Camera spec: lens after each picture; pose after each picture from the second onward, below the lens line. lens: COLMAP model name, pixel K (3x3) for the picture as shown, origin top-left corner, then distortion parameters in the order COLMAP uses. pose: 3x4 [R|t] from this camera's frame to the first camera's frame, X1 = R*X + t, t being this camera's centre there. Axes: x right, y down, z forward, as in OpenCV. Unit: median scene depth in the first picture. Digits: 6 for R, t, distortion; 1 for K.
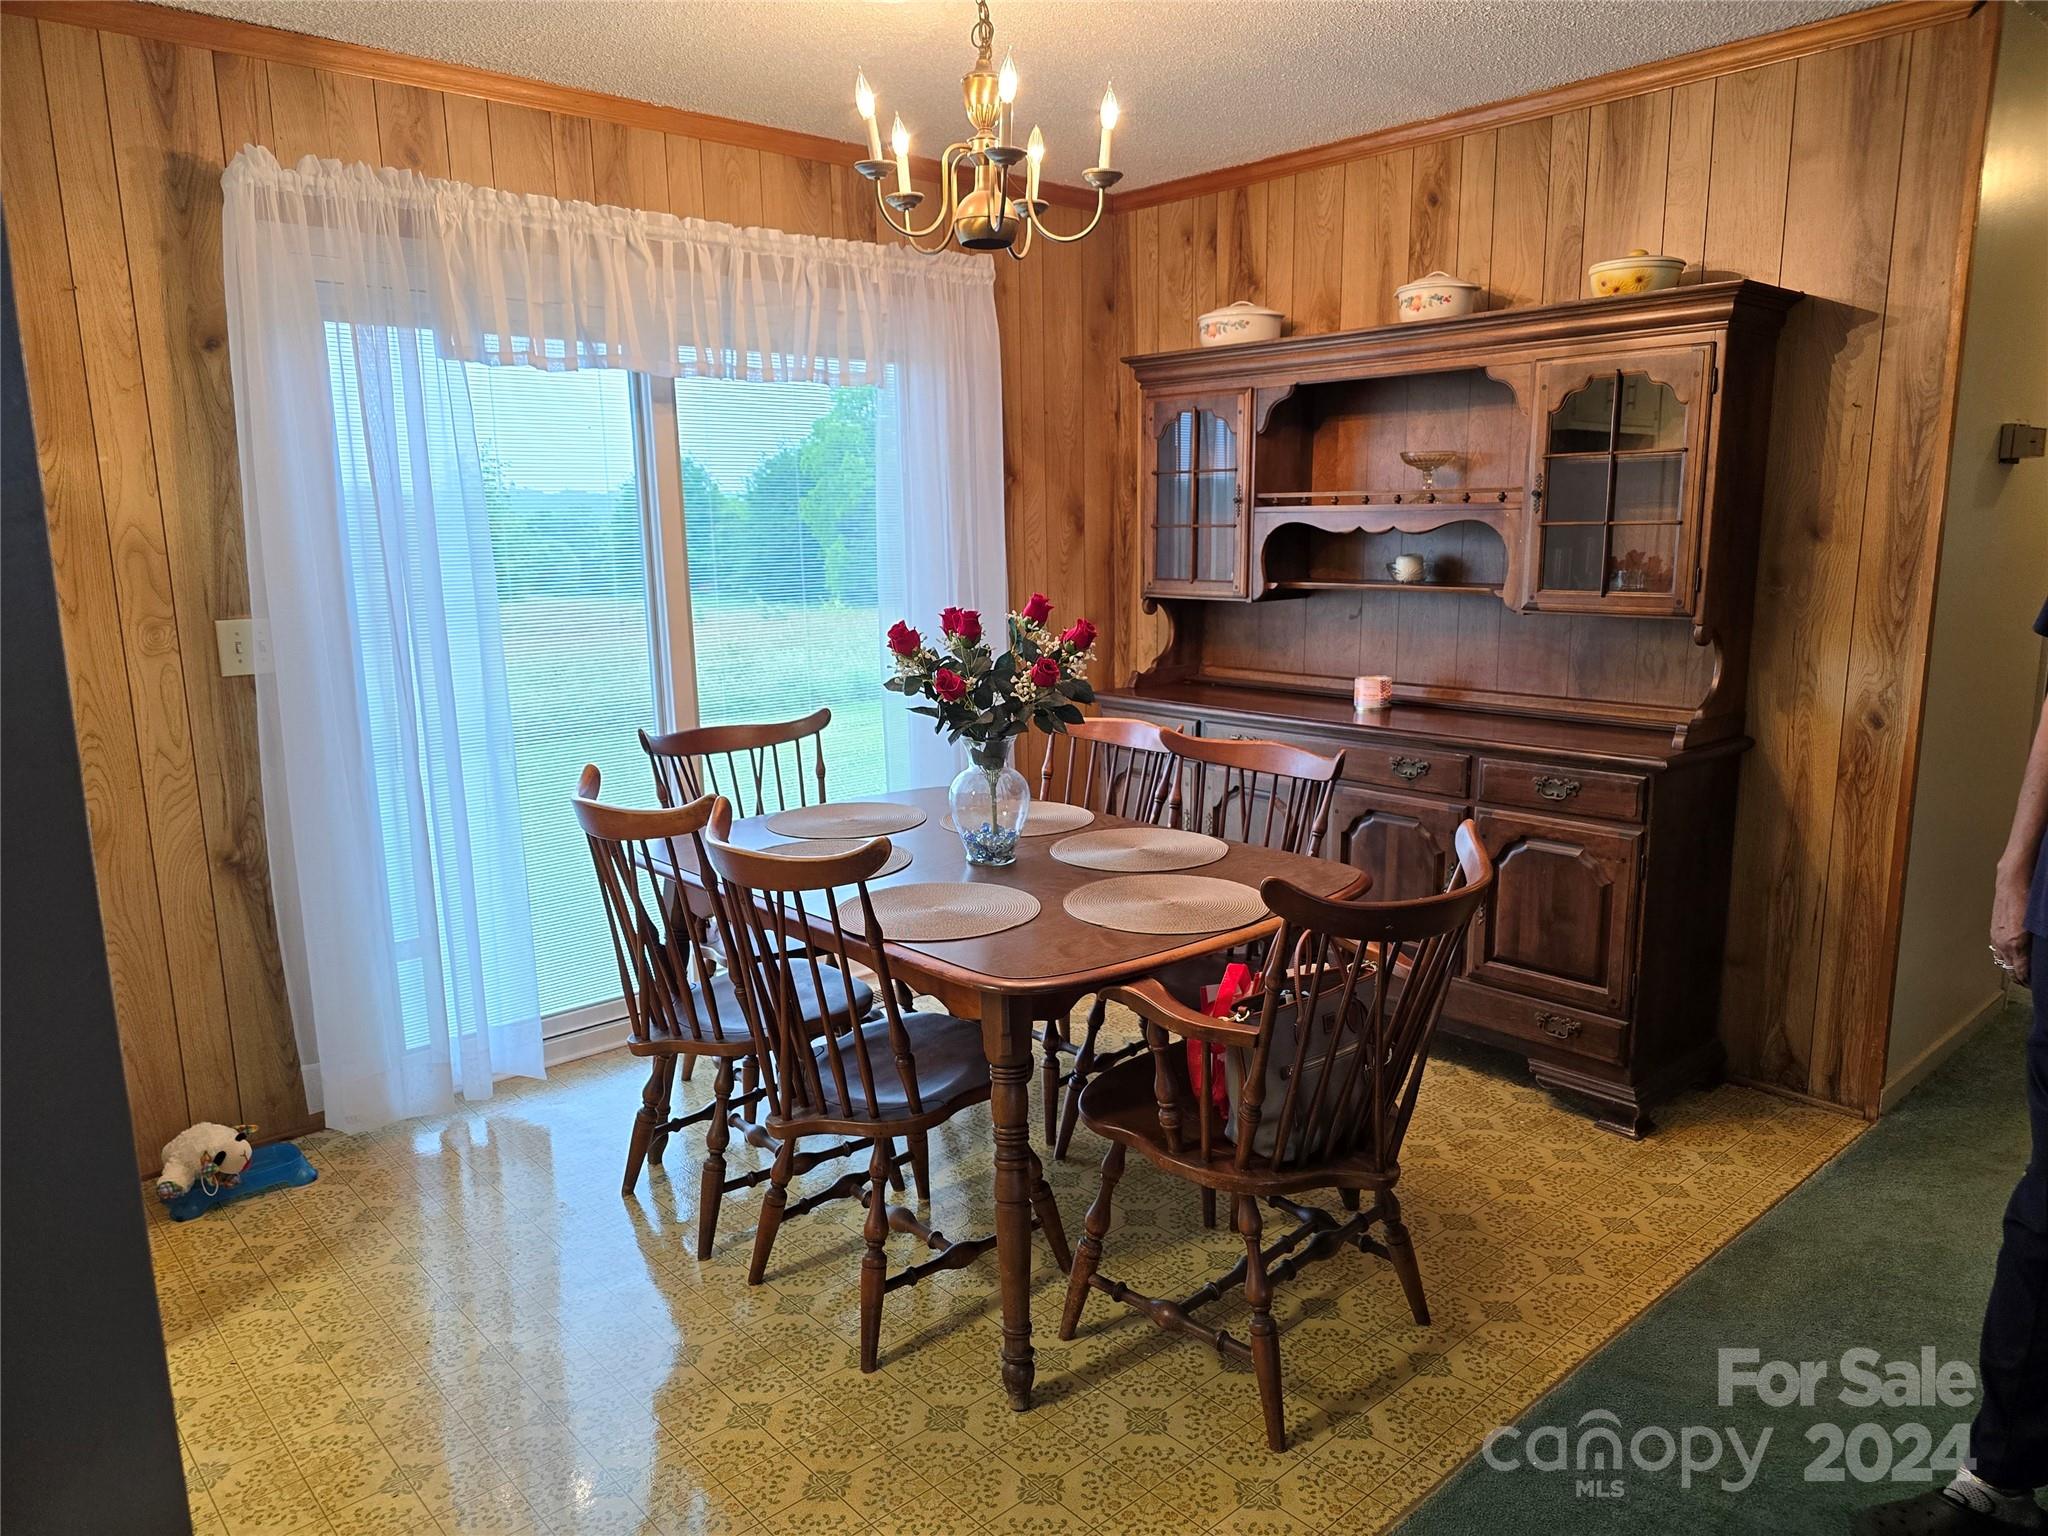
lens RADIAL K [[1367.4, 0, 1038.9], [0, 1367.4, 790.1], [0, 0, 1]] dist [0.047613, -0.046742]
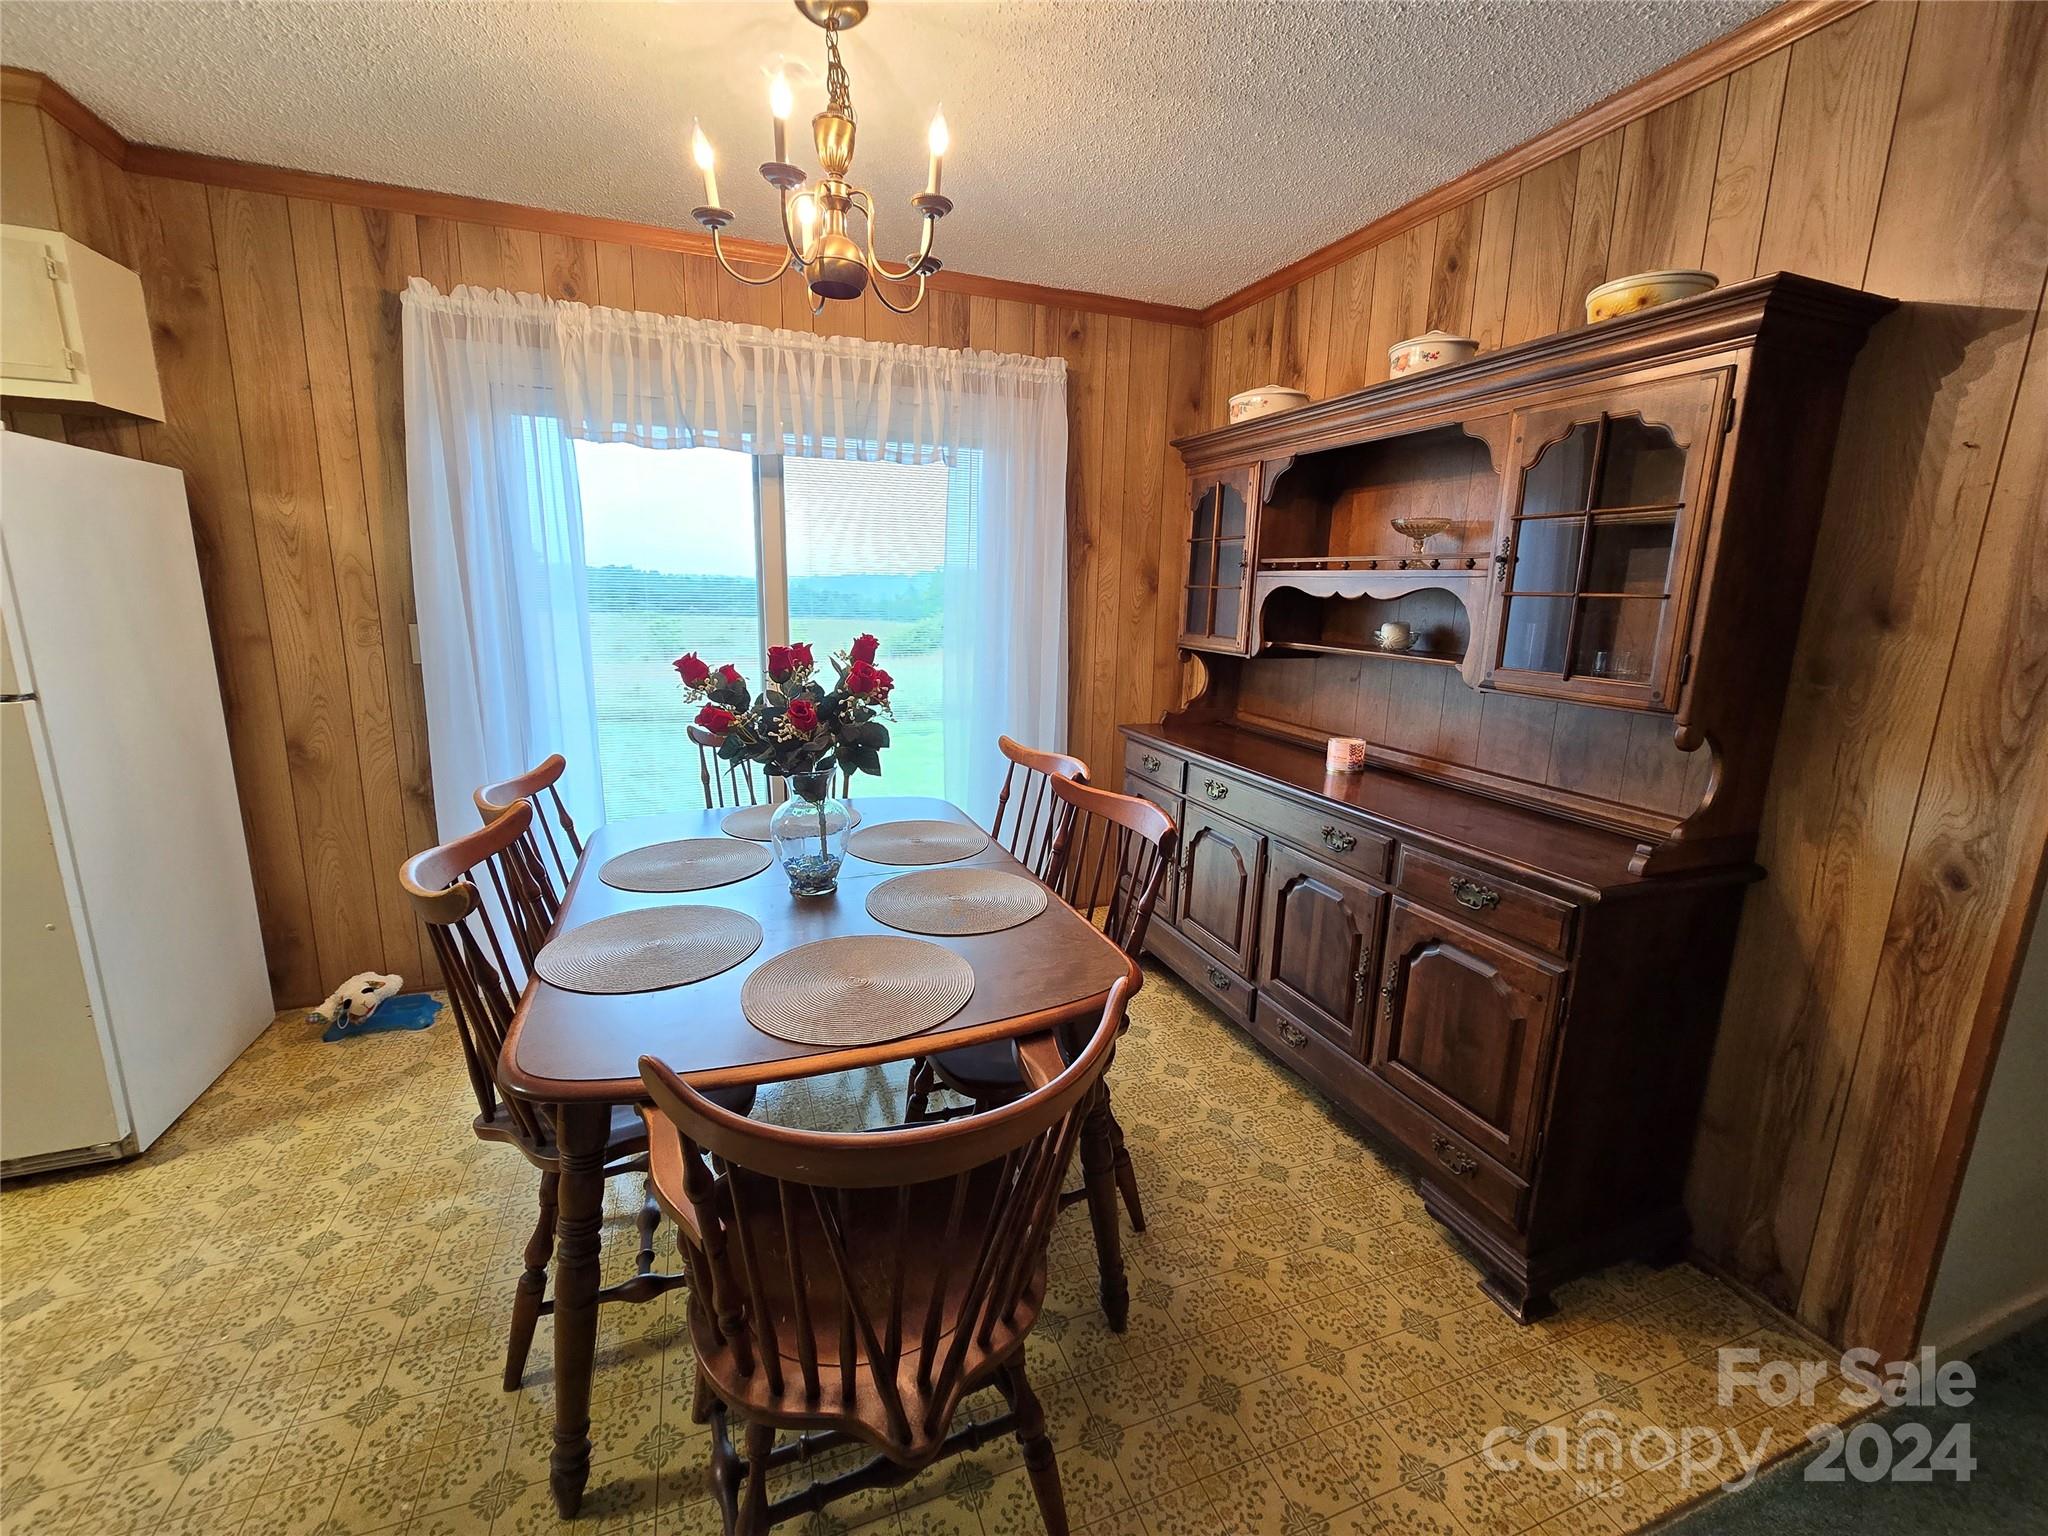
lens RADIAL K [[836.6, 0, 1008.6], [0, 836.6, 754.0], [0, 0, 1]] dist [-0.008913, 0.002723]
pose [[0.928823, 0.106690, -0.354831, 0.274368], [-0.107454, 0.994054, 0.017613, -0.066190], [0.354601, 0.021769, 0.934764, 0.389512]]
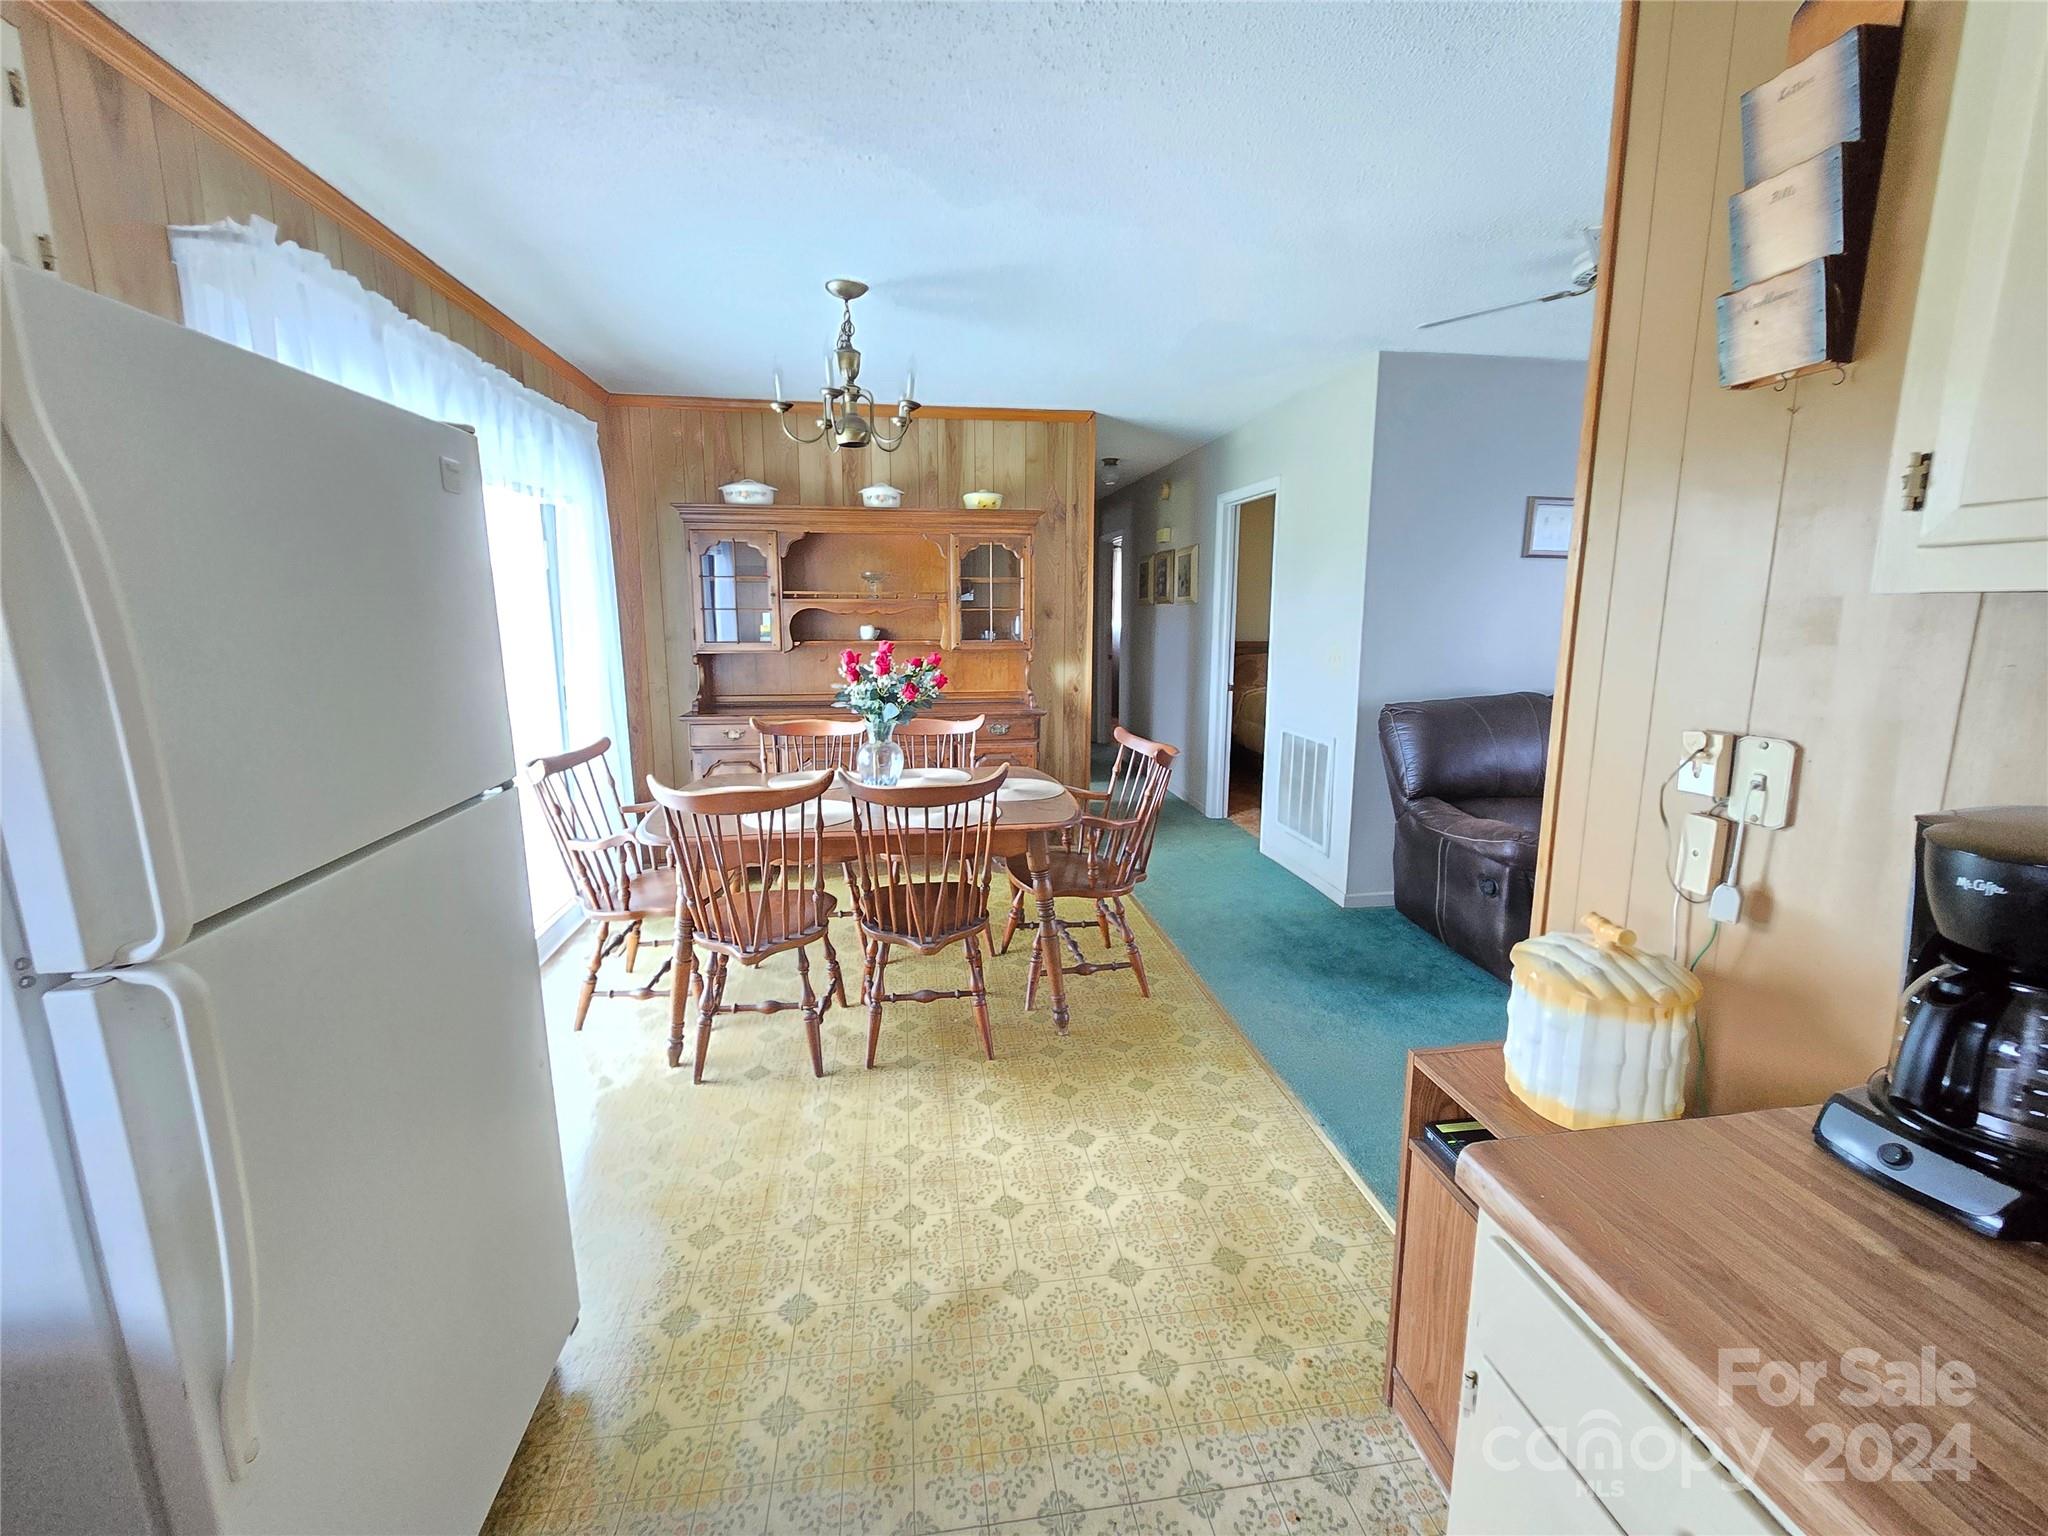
lens RADIAL K [[836.6, 0, 1016.3], [0, 836.6, 753.0], [0, 0, 1]] dist [-0.008913, 0.002723]
pose [[0.561486, -0.123871, 0.818162, -0.694390], [0.147877, 0.987837, 0.048075, -0.024604], [-0.814166, 0.093994, 0.572974, 0.206133]]
